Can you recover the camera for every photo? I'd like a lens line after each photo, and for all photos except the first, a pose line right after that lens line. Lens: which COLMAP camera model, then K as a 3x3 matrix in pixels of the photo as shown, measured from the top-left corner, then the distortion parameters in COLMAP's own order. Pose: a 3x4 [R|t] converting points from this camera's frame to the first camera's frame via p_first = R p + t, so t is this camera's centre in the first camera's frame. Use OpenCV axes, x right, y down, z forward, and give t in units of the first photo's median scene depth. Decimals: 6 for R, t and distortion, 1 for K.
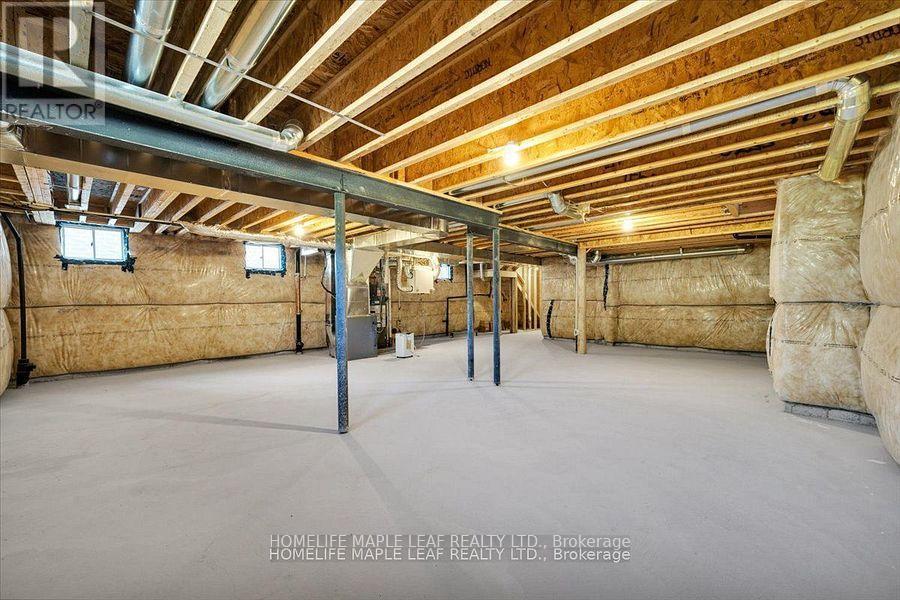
lens RADIAL K [[357.2, 0, 450.0], [0, 357.2, 300.0], [0, 0, 1]] dist [-0.000218, -0.000018]
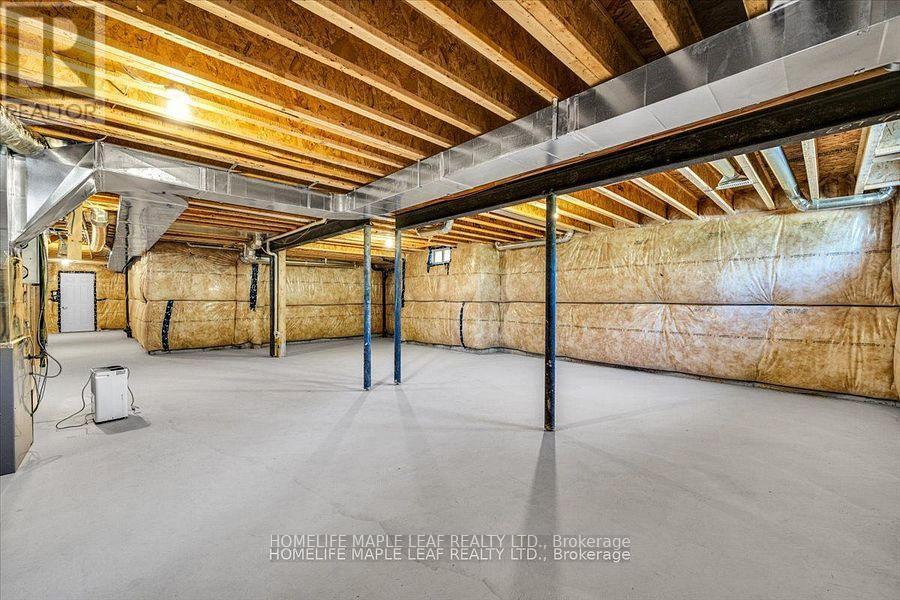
lens RADIAL K [[352.6, 0, 450.0], [0, 352.6, 300.0], [0, 0, 1]] dist [0.055603, 0.000004]
pose [[0.066377, 0.003462, 0.997789, -0.512909], [-0.007969, 0.999964, -0.002940, -0.002332], [-0.997763, -0.007756, 0.066402, 0.461749]]
